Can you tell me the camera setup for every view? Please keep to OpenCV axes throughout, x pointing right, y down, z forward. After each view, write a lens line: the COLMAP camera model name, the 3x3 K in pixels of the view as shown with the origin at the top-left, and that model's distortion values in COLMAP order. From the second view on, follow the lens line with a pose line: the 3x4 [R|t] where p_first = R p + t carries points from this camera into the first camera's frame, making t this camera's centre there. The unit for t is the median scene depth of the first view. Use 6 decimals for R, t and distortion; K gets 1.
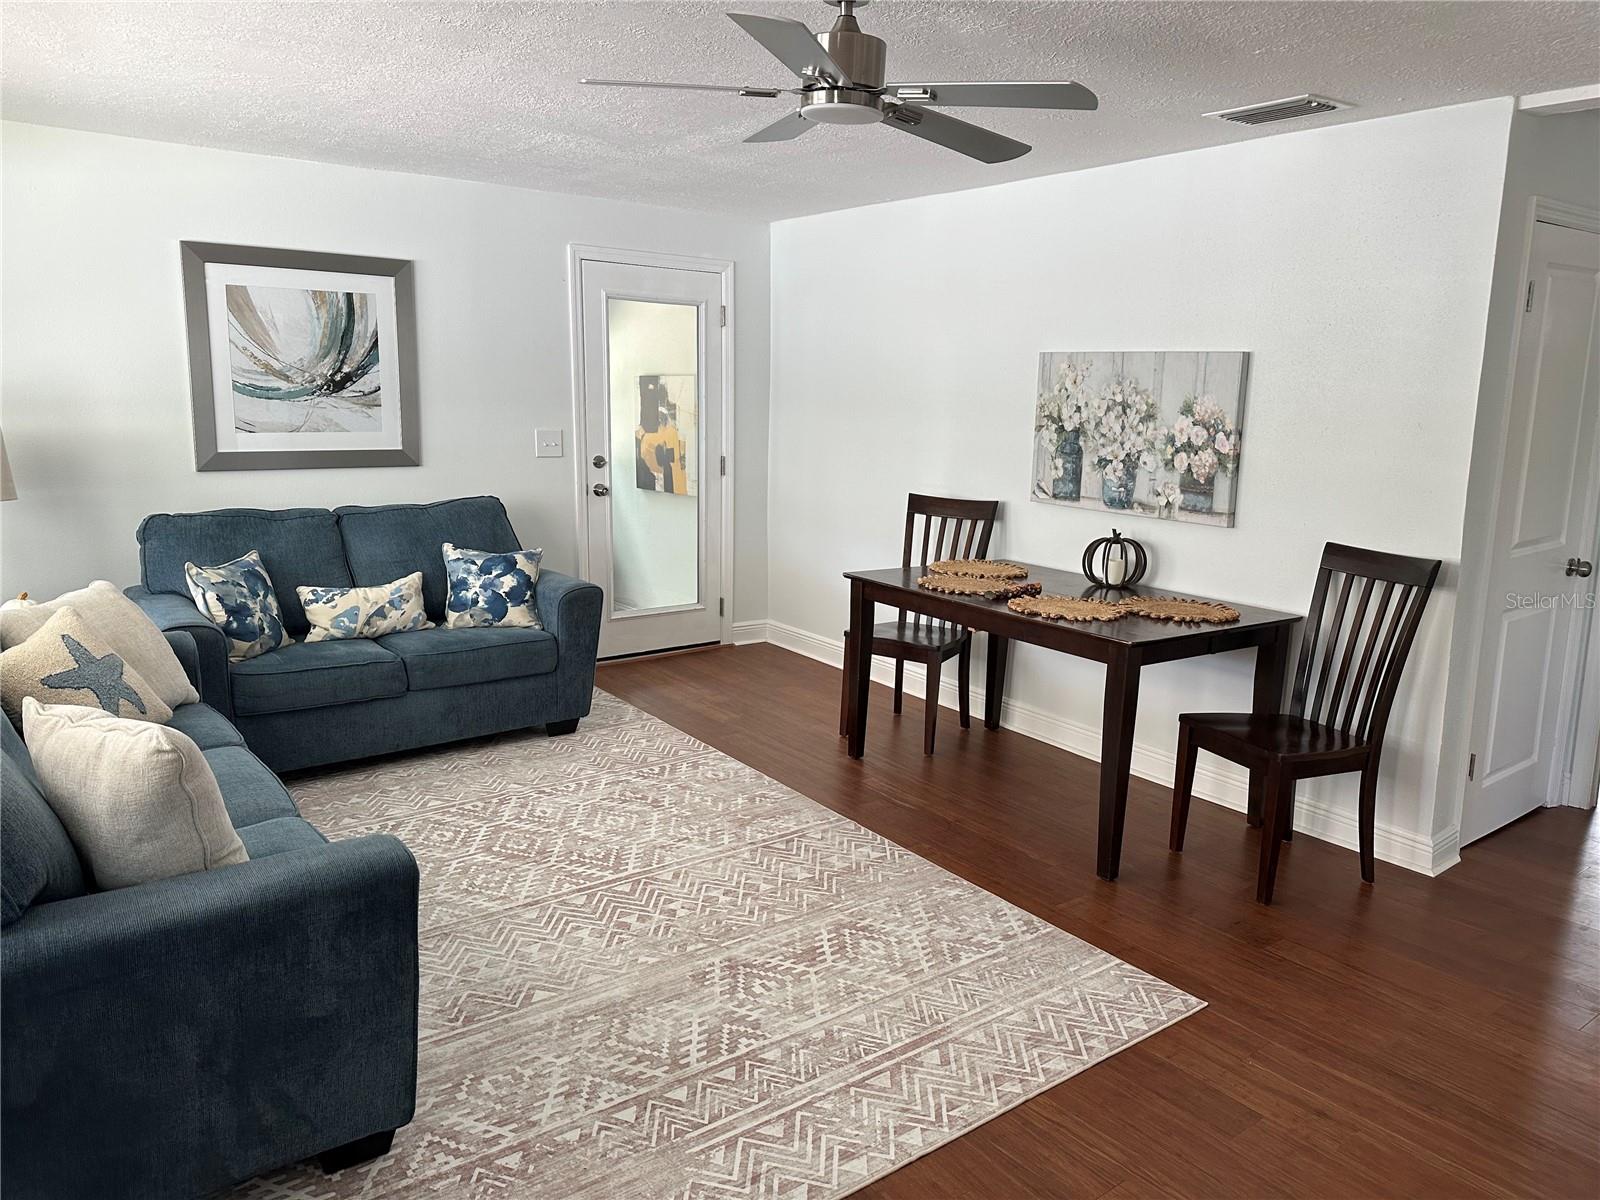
lens RADIAL K [[1120.3, 0, 812.1], [0, 1120.3, 592.5], [0, 0, 1]] dist [0.065620, -0.078976]
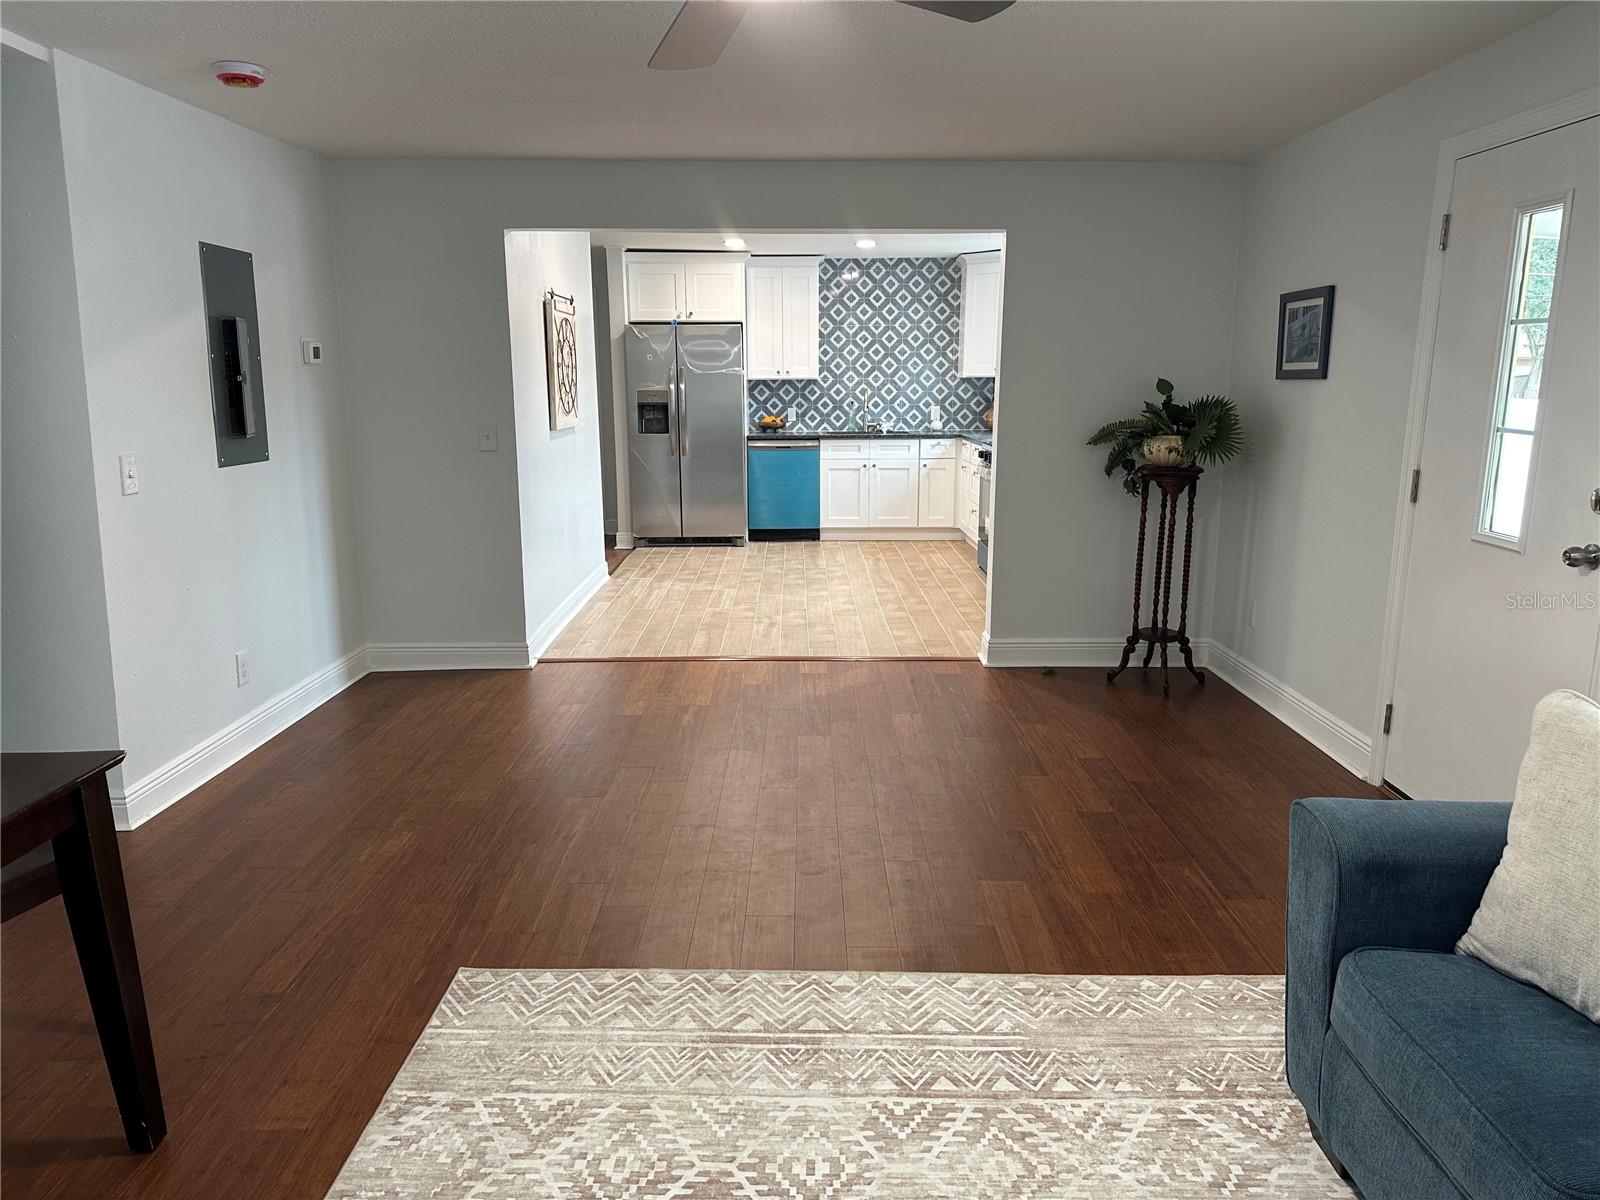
lens RADIAL K [[1120.3, 0, 801.3], [0, 1120.3, 627.8], [0, 0, 1]] dist [0.065620, -0.078976]
pose [[-0.792056, -0.156435, 0.590063, -0.313486], [0.095761, 0.922799, 0.373191, -0.185842], [-0.602890, 0.352093, -0.715929, 1.065578]]
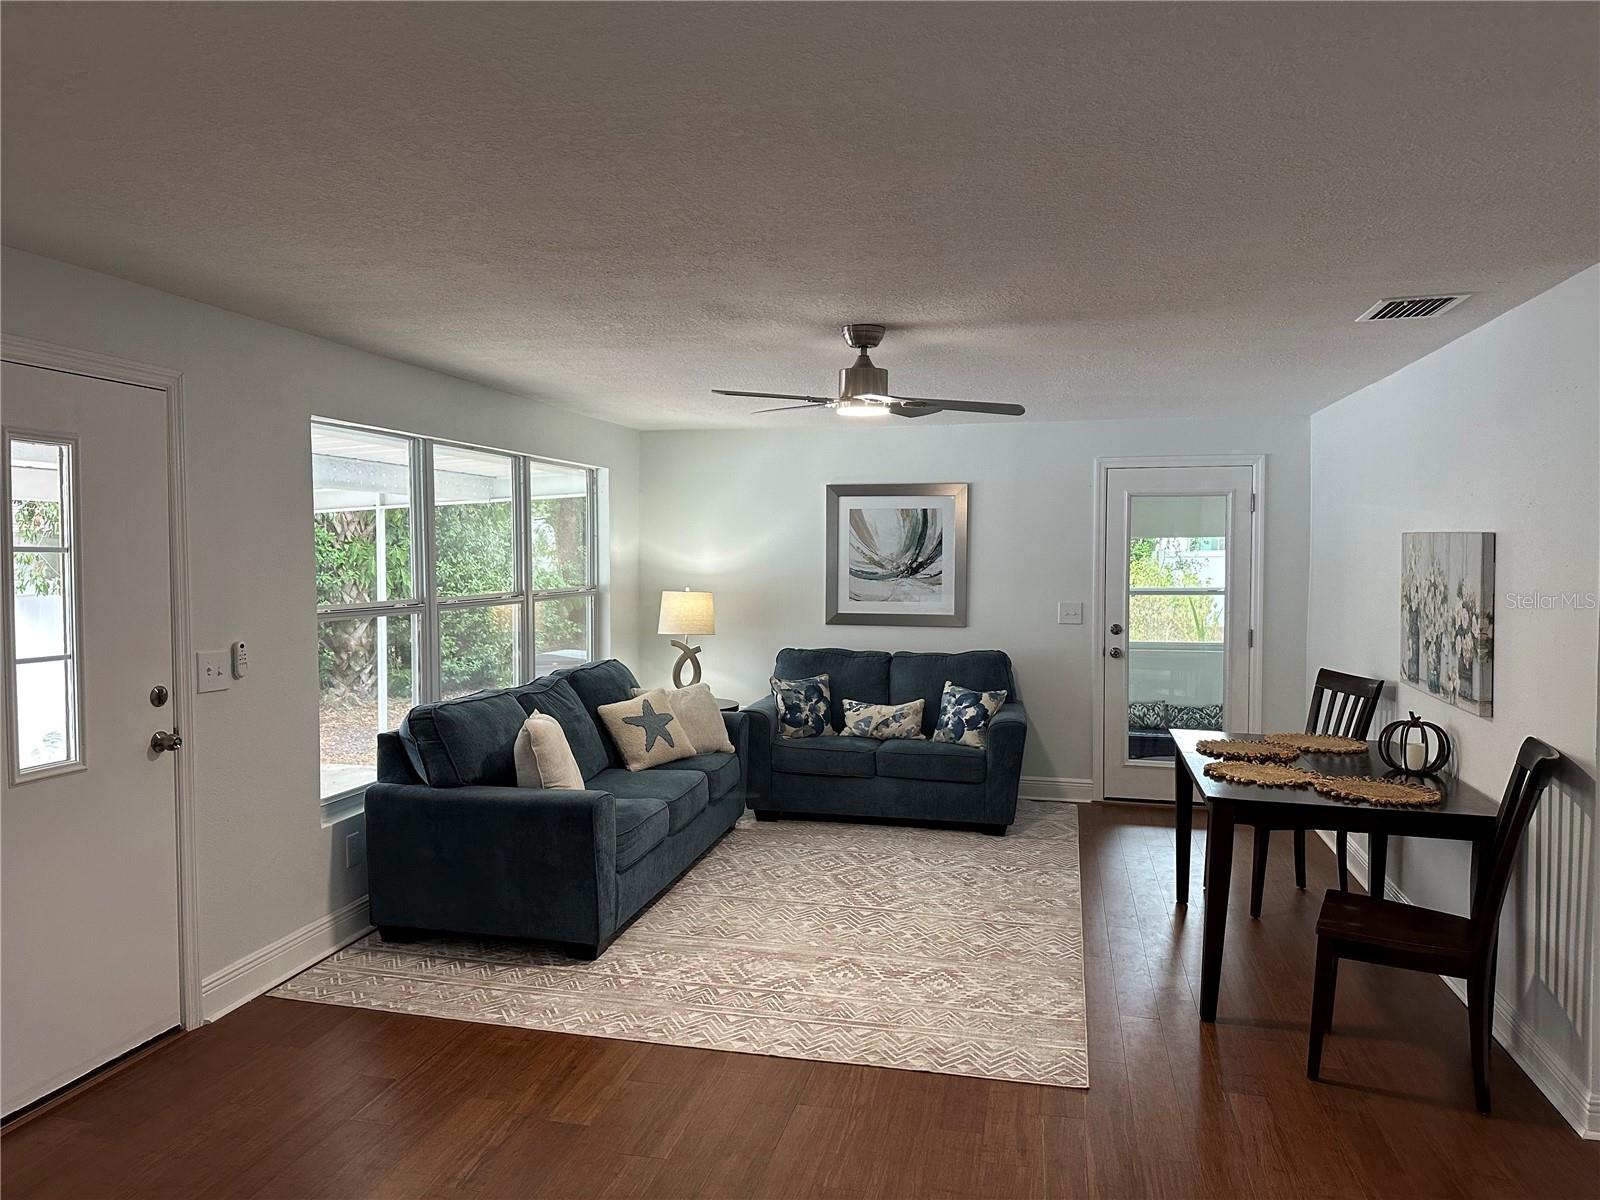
lens RADIAL K [[1120.3, 0, 787.5], [0, 1120.3, 585.4], [0, 0, 1]] dist [0.065620, -0.078976]
pose [[0.632224, 0.005652, -0.774765, 0.794884], [-0.129626, 0.986651, -0.098580, 0.002222], [0.763865, 0.162754, 0.624517, -0.043990]]
